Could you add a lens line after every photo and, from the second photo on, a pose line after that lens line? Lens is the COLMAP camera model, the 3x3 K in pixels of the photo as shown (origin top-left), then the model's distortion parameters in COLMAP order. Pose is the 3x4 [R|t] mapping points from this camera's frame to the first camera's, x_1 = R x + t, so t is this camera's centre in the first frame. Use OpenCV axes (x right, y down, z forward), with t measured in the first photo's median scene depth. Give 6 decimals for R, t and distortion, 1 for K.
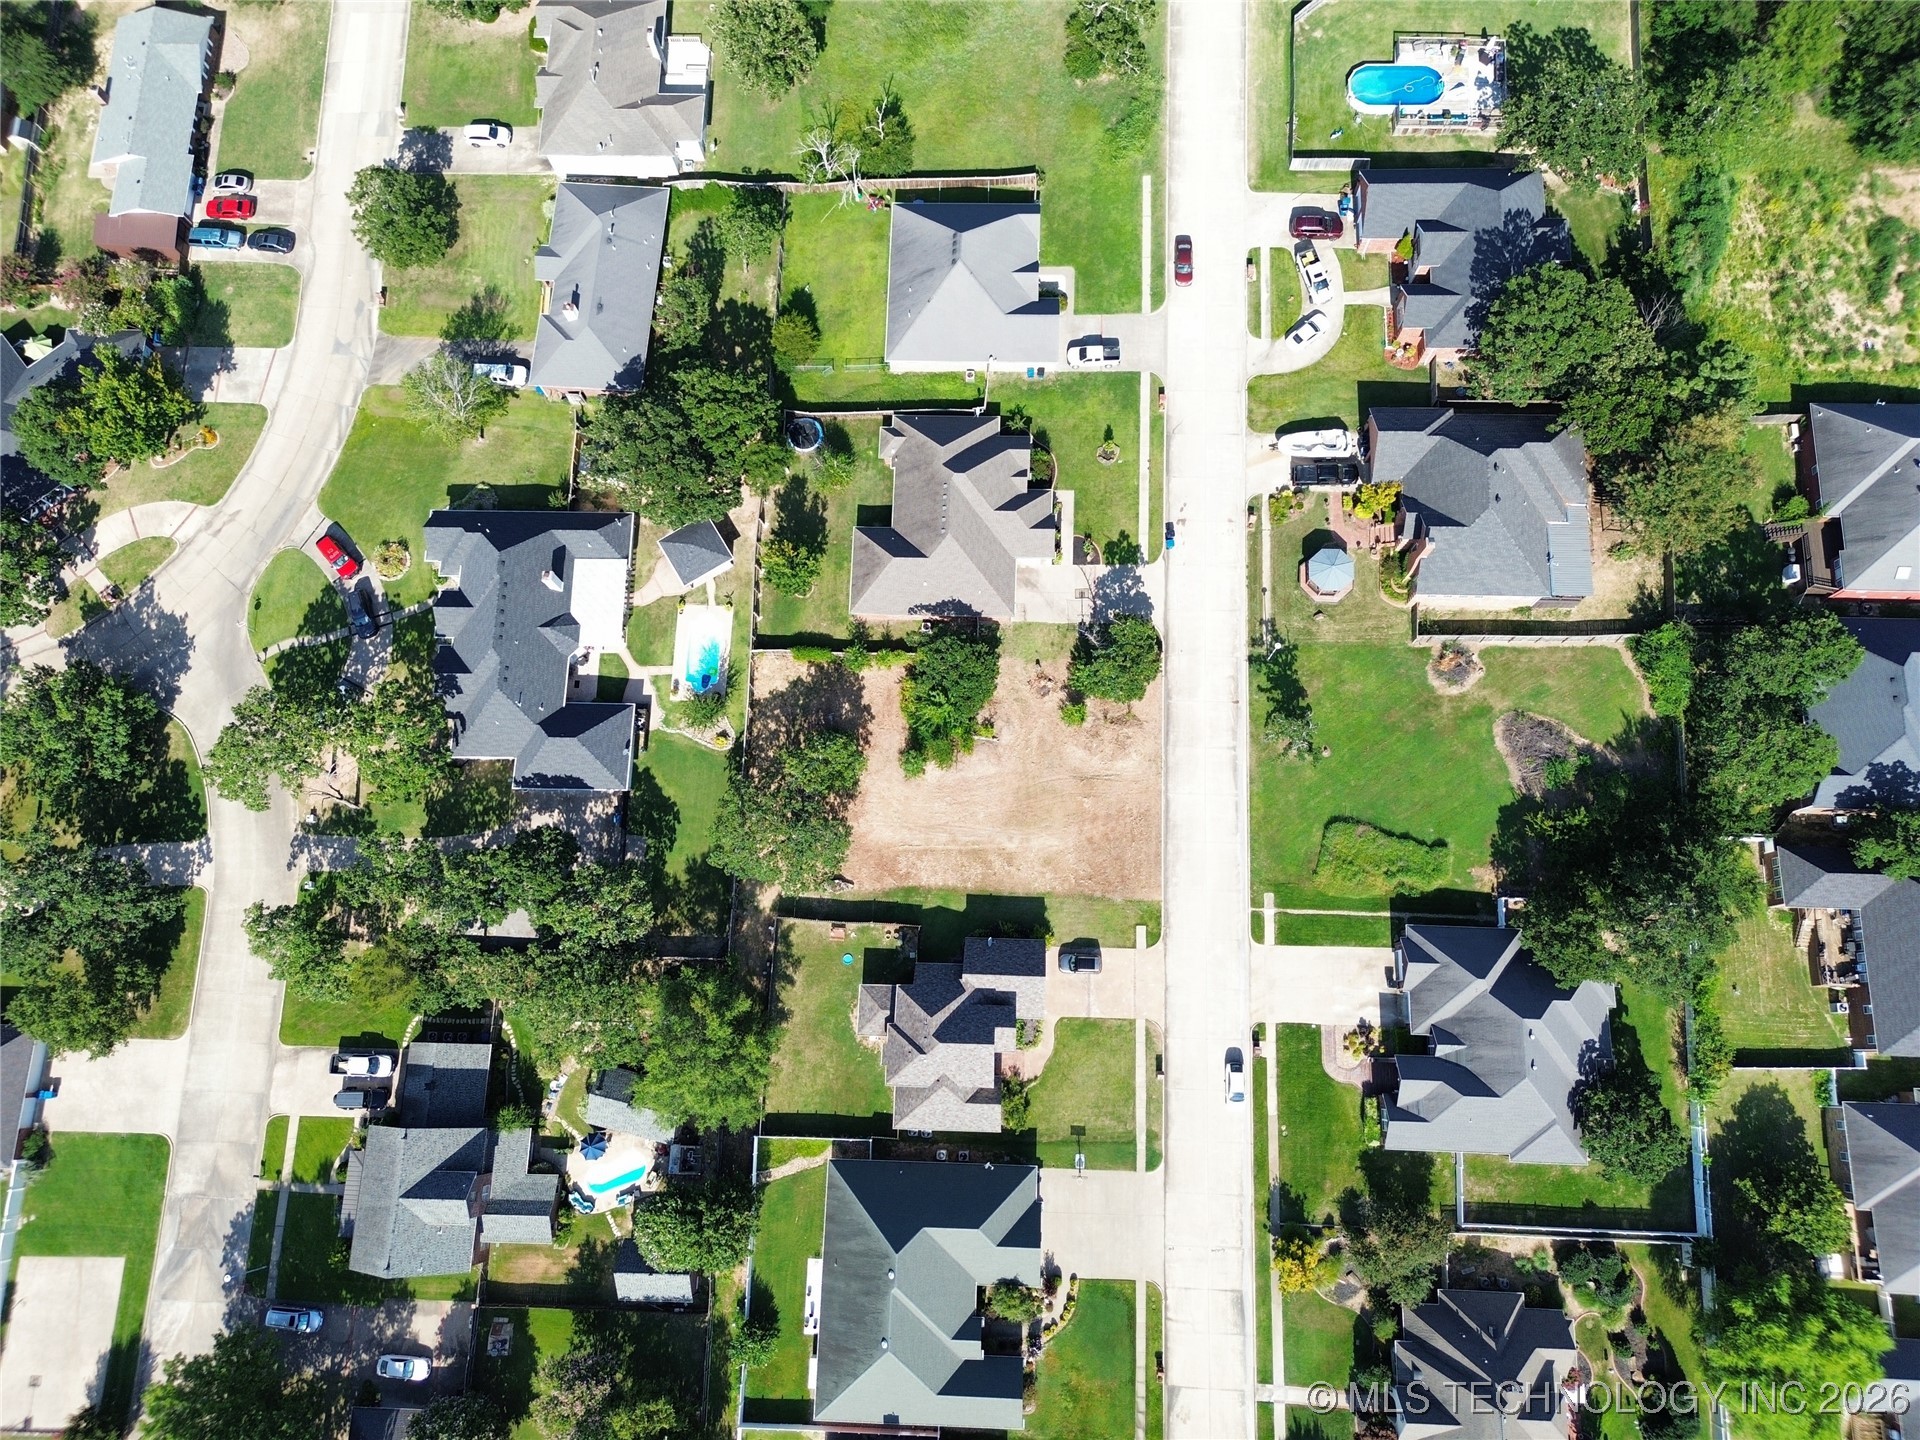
lens RADIAL K [[1364.6, 0, 942.3], [0, 1364.6, 716.4], [0, 0, 1]] dist [0.045315, -0.039064]
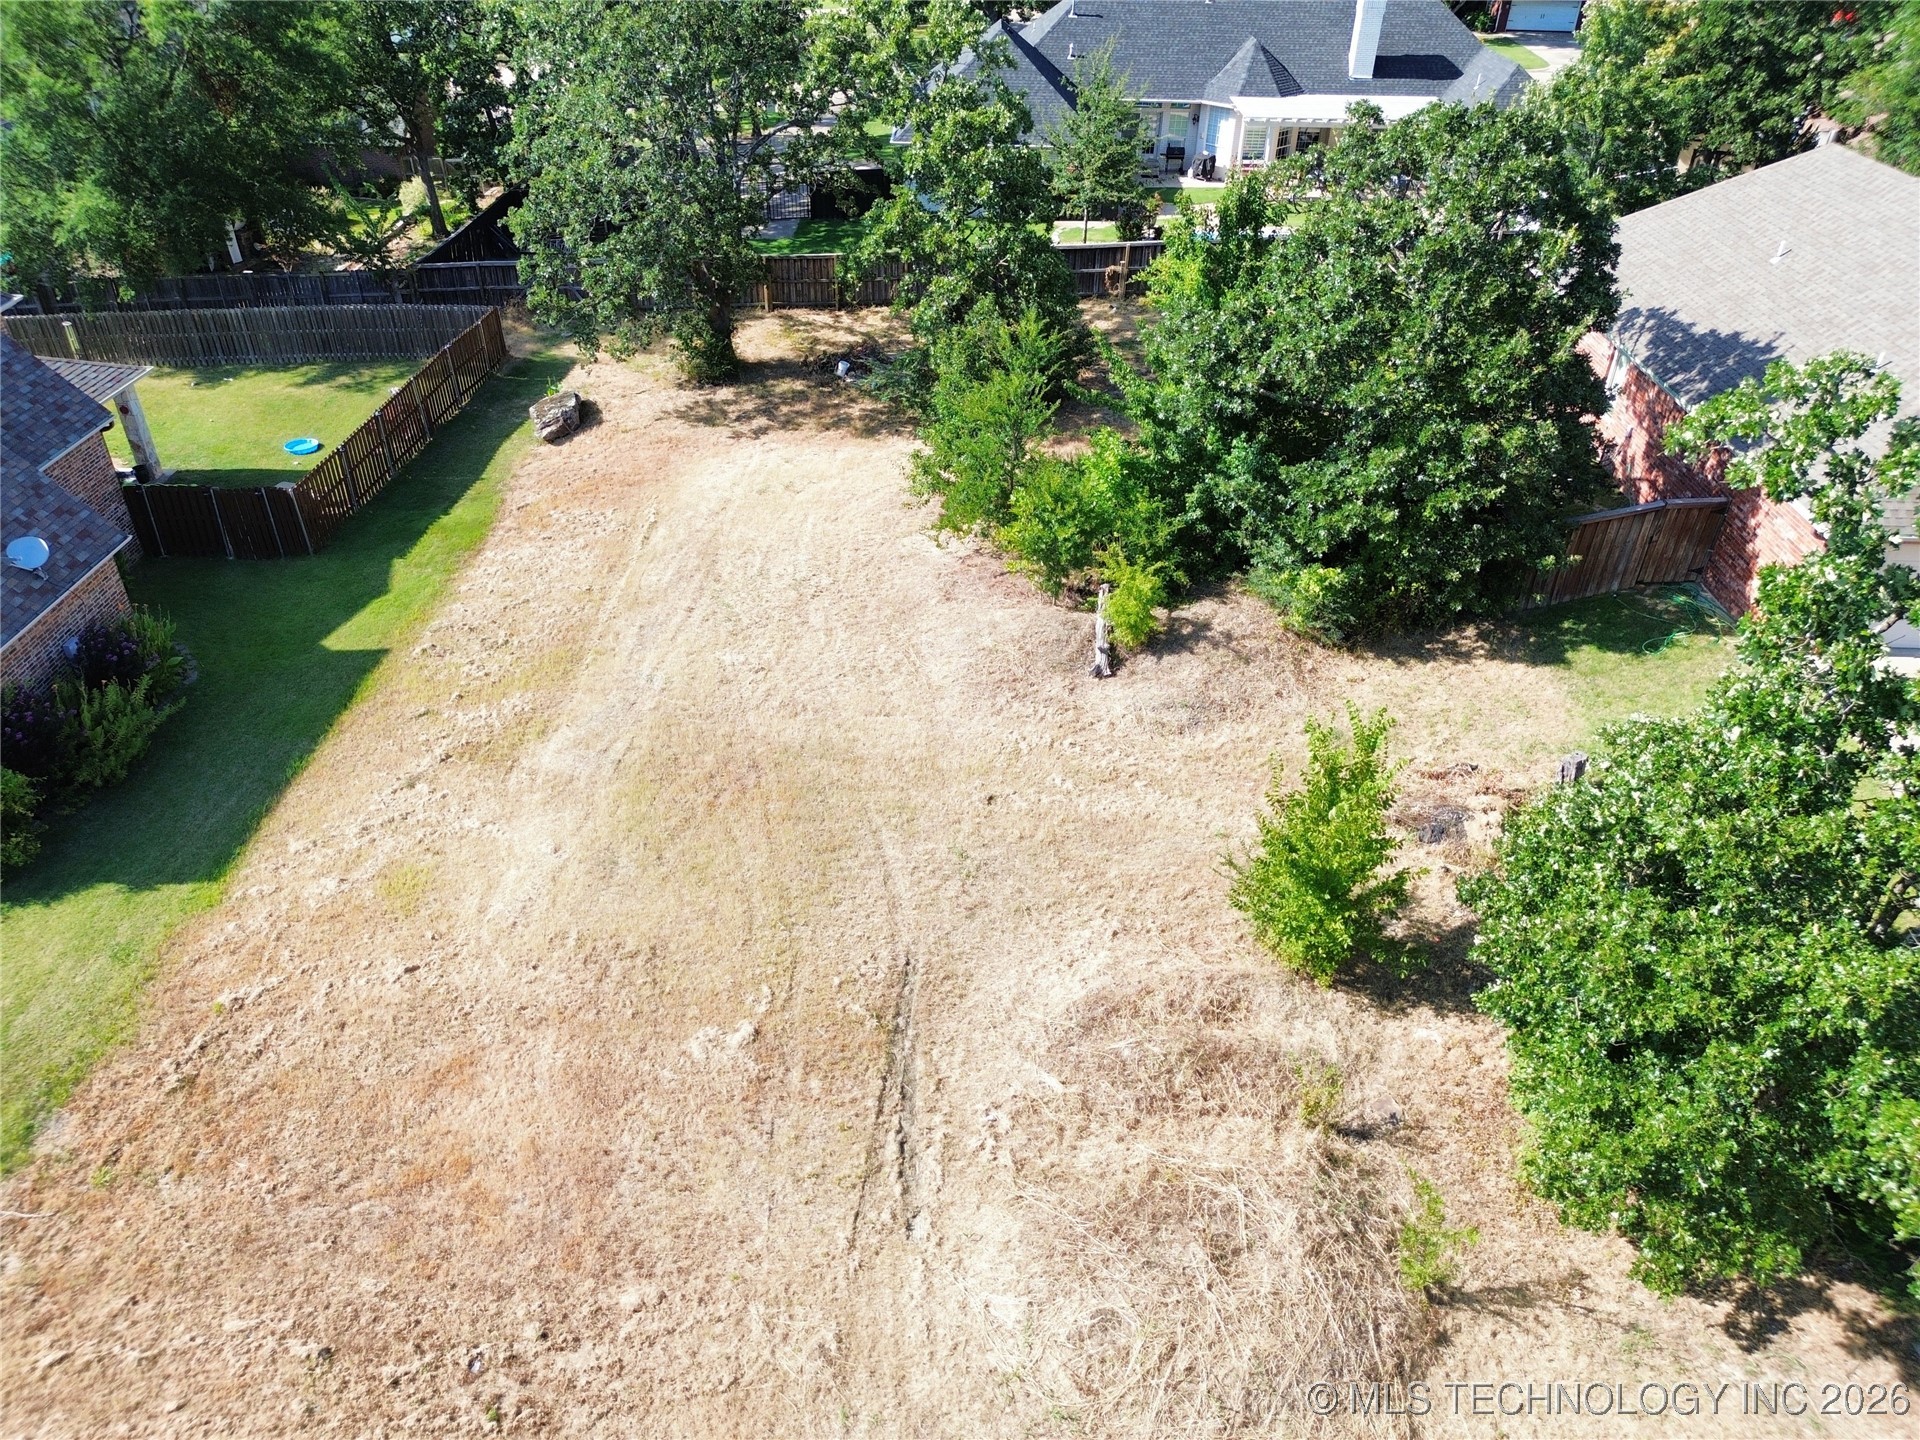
lens RADIAL K [[1364.6, 0, 967.4], [0, 1364.6, 724.8], [0, 0, 1]] dist [0.045315, -0.039064]
pose [[0.013089, 0.593547, -0.804693, 0.200232], [-0.978835, 0.171979, 0.110931, 0.015841], [0.204233, 0.786210, 0.583235, 0.885799]]
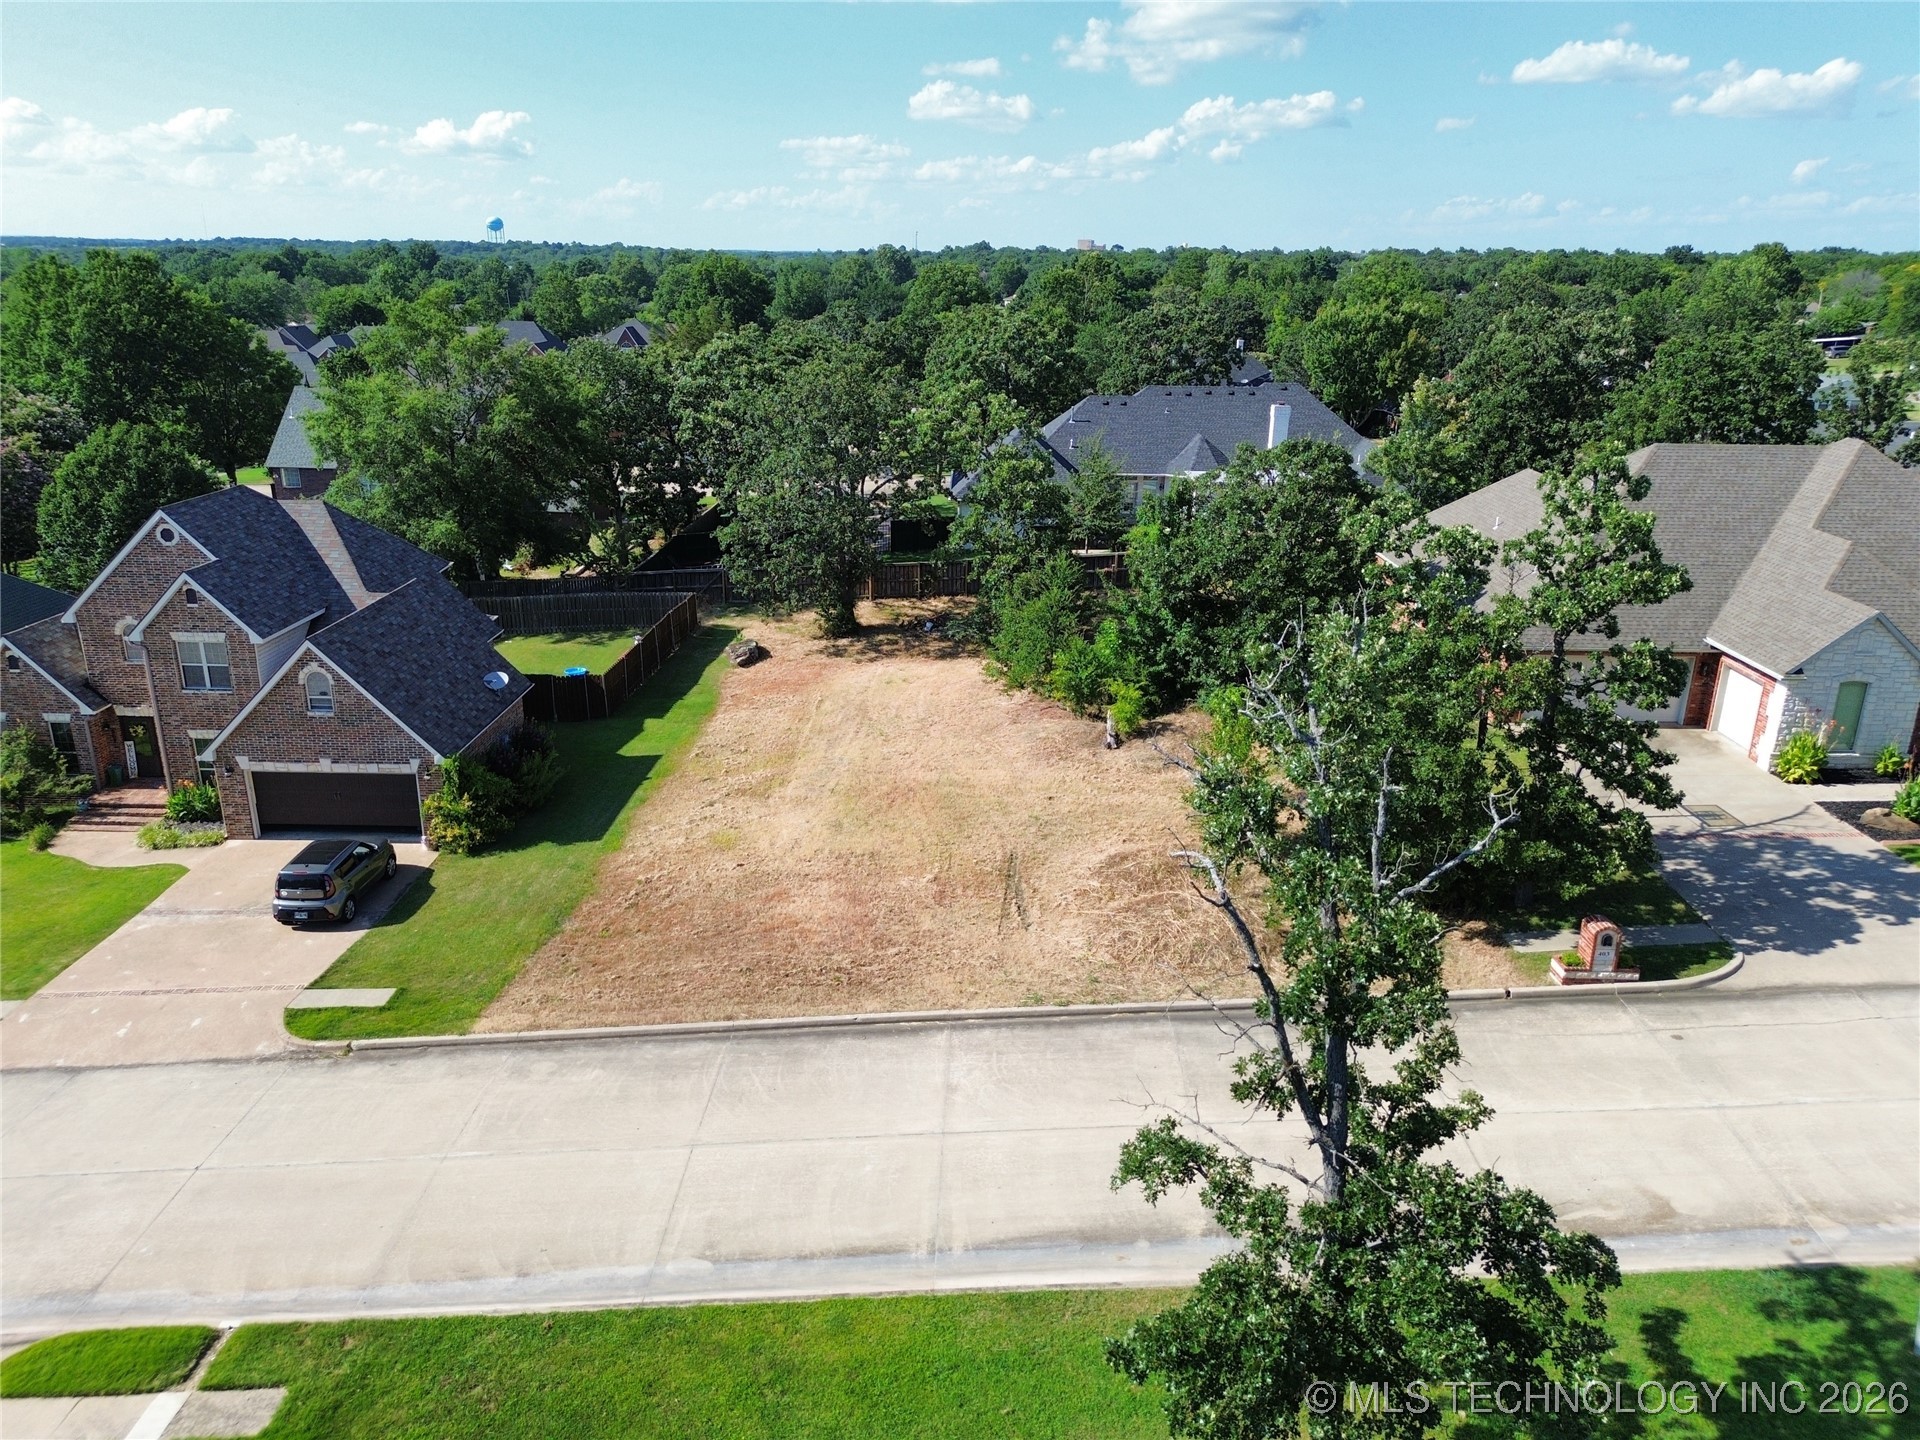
lens RADIAL K [[1364.6, 0, 974.4], [0, 1364.6, 719.7], [0, 0, 1]] dist [0.045315, -0.039064]
pose [[0.020989, 0.350044, -0.936498, 0.345244], [-0.977510, 0.203787, 0.054263, 0.030397], [0.209840, 0.914298, 0.346449, 0.870069]]
